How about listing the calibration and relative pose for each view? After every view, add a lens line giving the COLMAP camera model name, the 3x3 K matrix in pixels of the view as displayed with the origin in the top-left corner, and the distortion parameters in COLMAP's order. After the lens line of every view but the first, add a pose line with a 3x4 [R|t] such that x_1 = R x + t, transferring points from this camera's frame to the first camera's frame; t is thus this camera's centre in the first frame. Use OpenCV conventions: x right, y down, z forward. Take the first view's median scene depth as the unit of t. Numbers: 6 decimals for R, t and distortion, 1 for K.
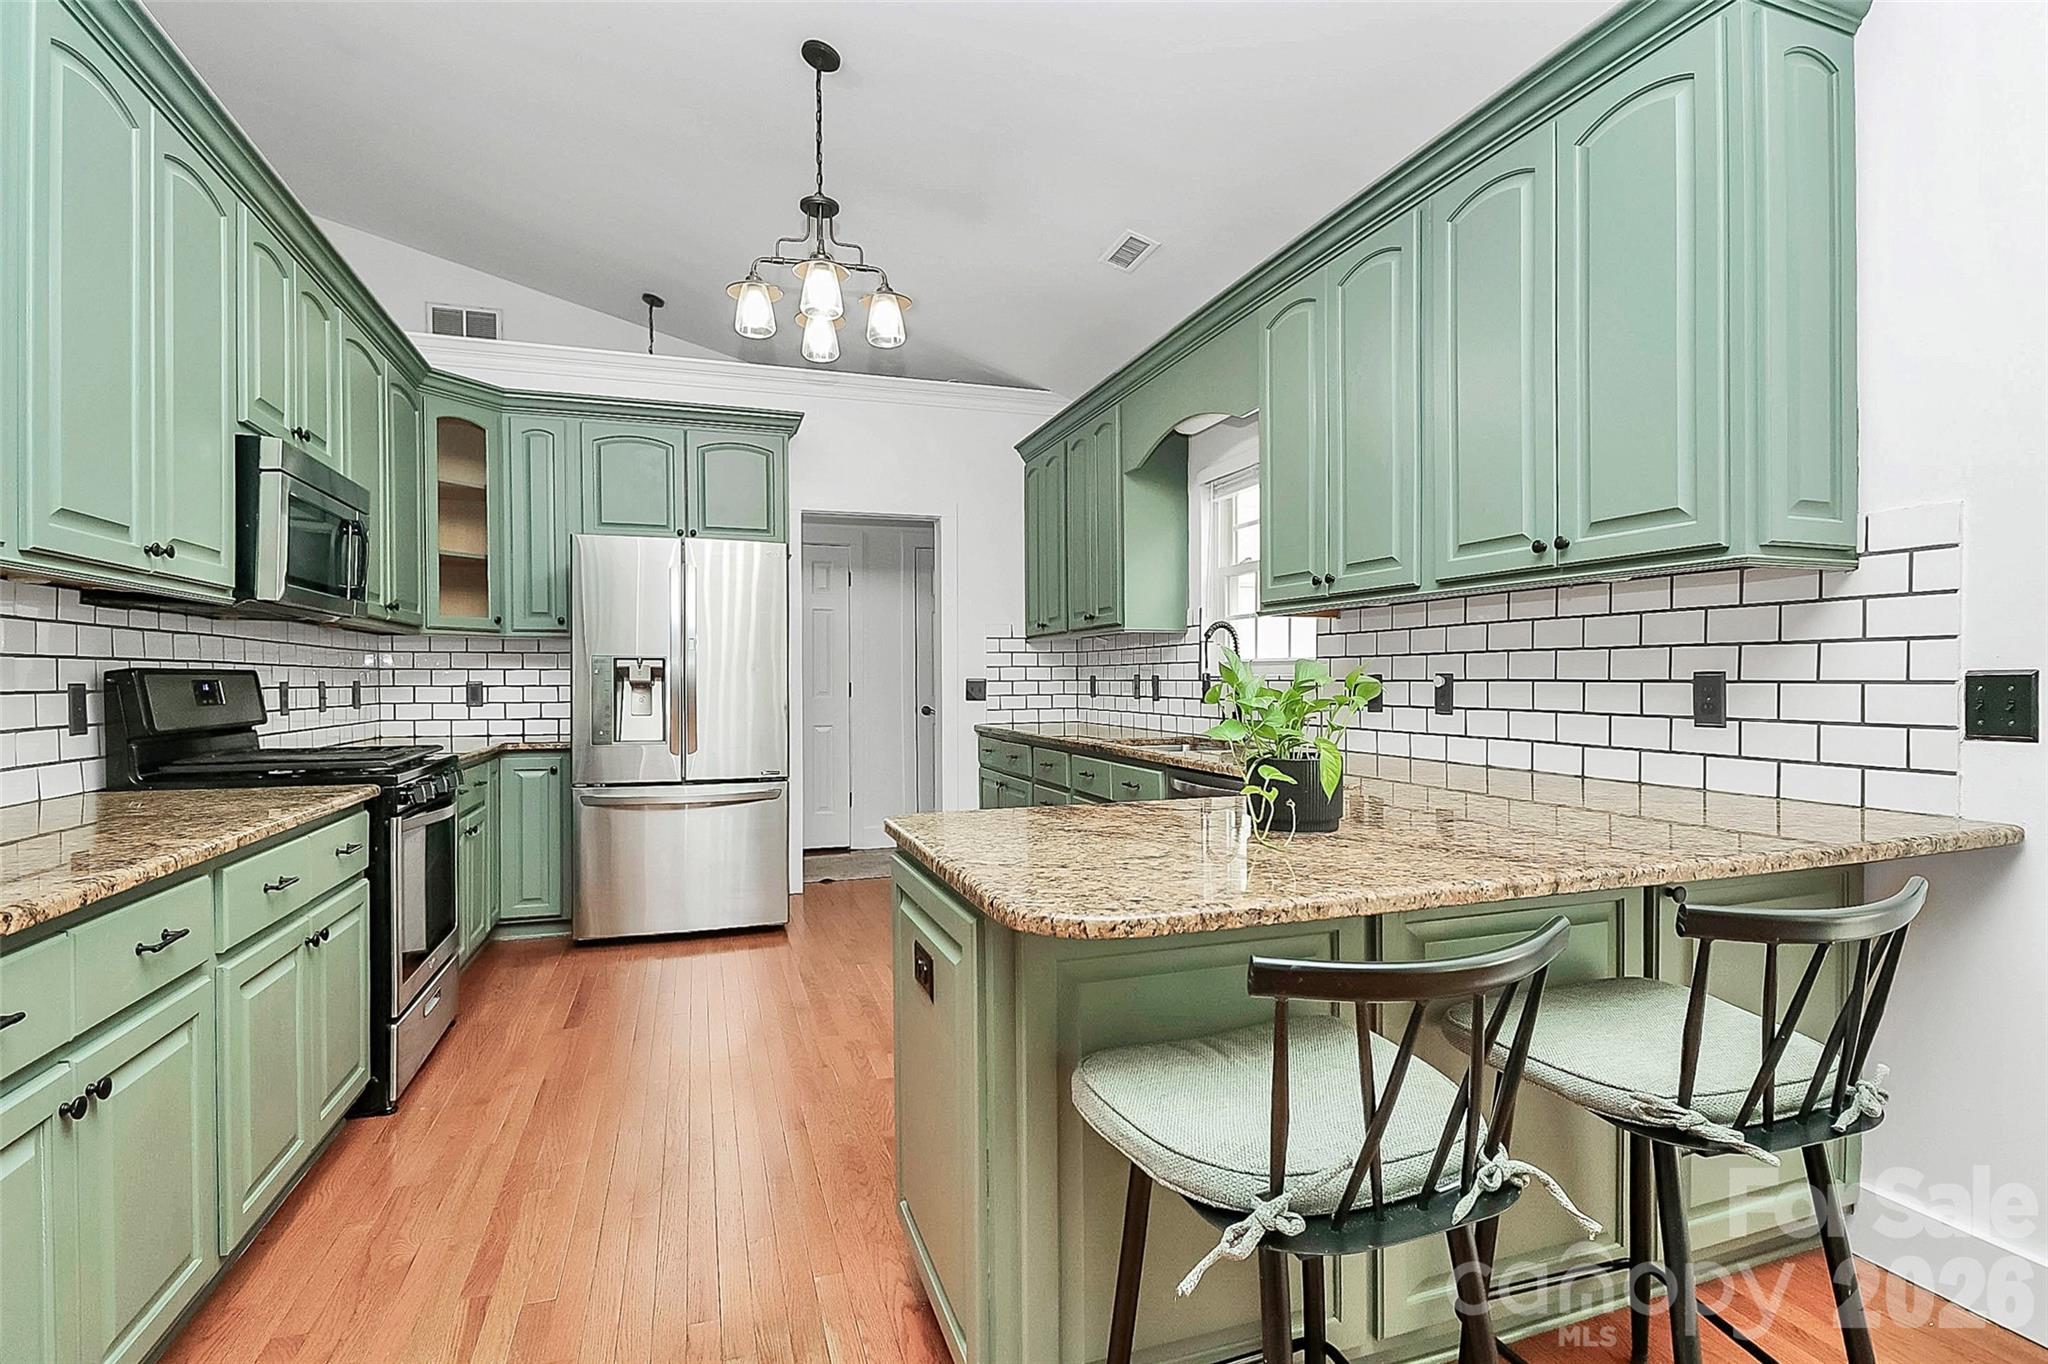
lens RADIAL K [[978.3, 0, 1025.8], [0, 978.3, 692.7], [0, 0, 1]] dist [-0.015634, -0.000621]
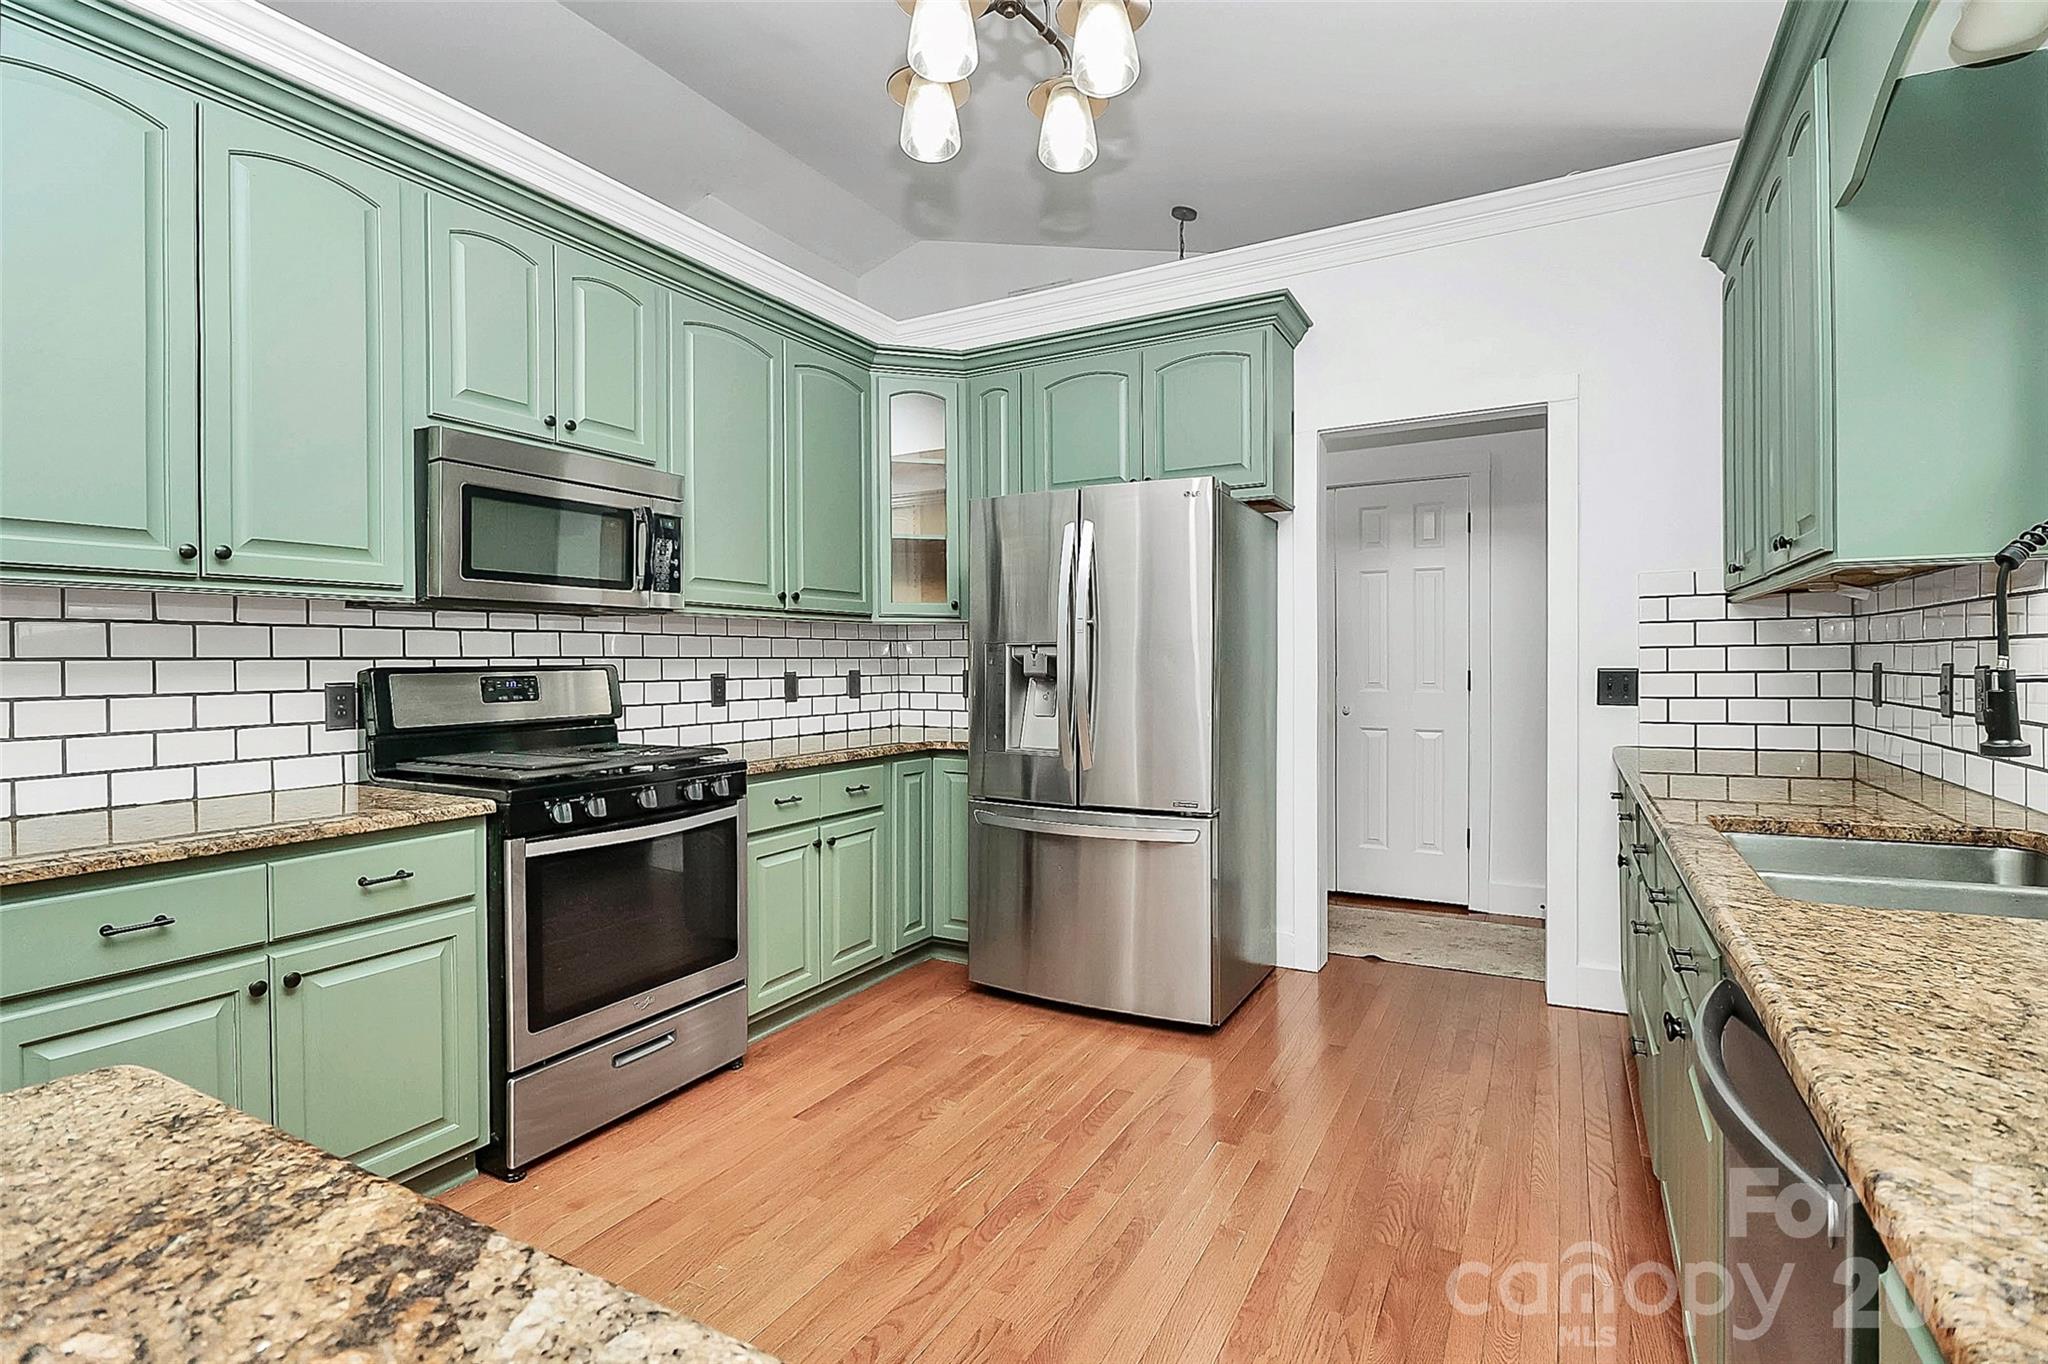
lens RADIAL K [[965.7, 0, 1021.5], [0, 965.7, 676.2], [0, 0, 1]] dist [-0.001757, -0.008138]
pose [[0.672157, 0.010226, -0.740338, 0.181089], [-0.005171, 0.999945, 0.009117, -0.017180], [0.740390, -0.002300, 0.672173, 0.466100]]
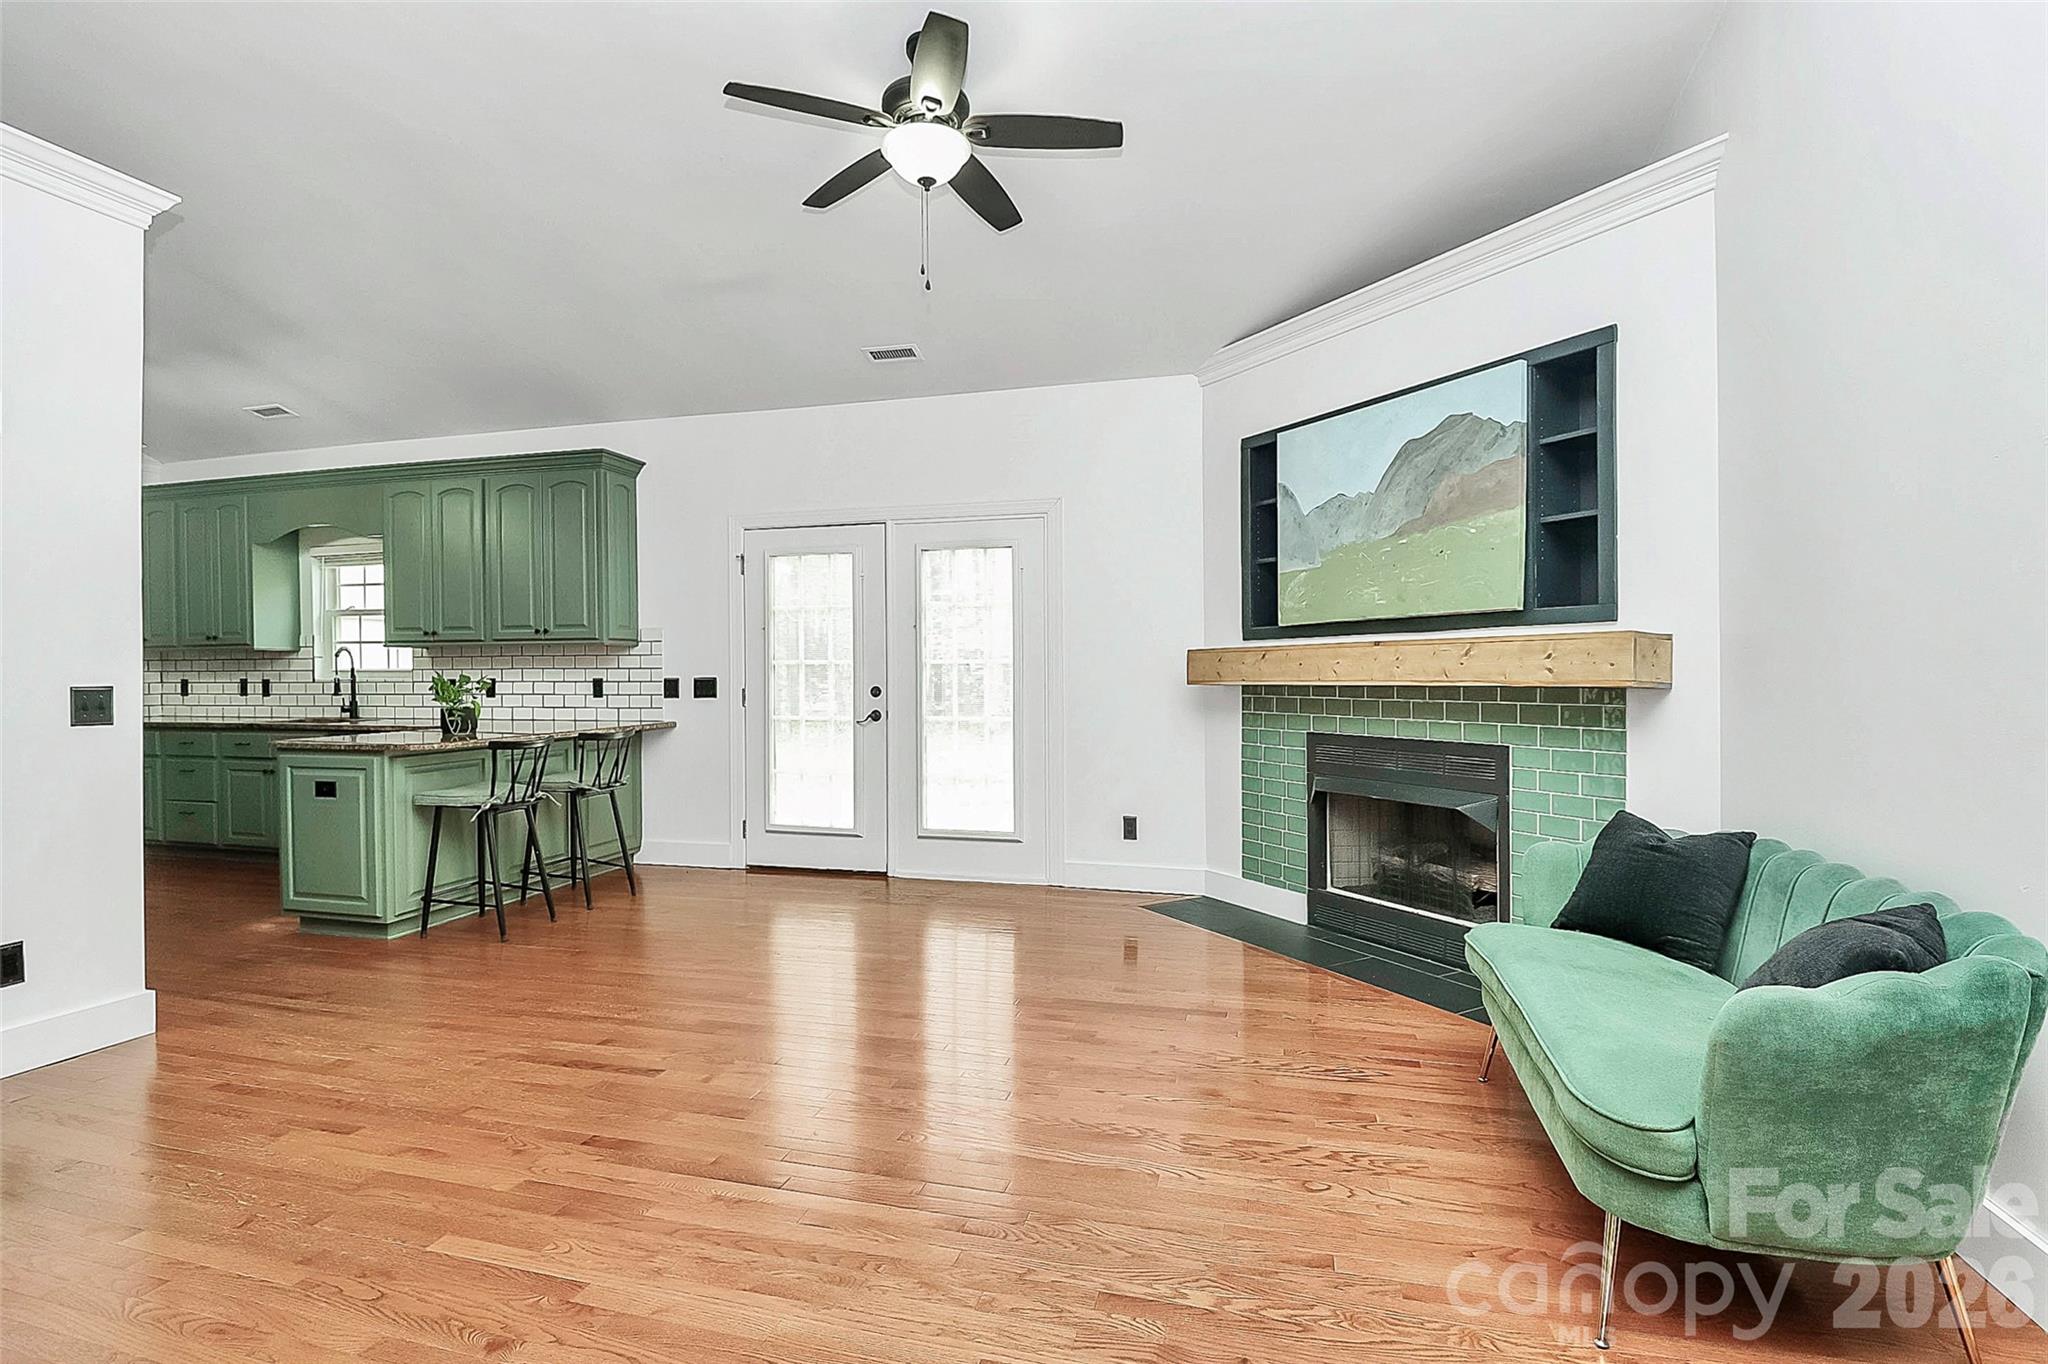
lens RADIAL K [[949.9, 0, 1030.2], [0, 949.9, 681.8], [0, 0, 1]] dist [-0.014104, -0.001082]
pose [[0.549215, -0.004062, 0.835671, -0.463766], [0.014271, 0.999888, -0.004519, 0.009816], [-0.835559, 0.014407, 0.549211, -0.800366]]
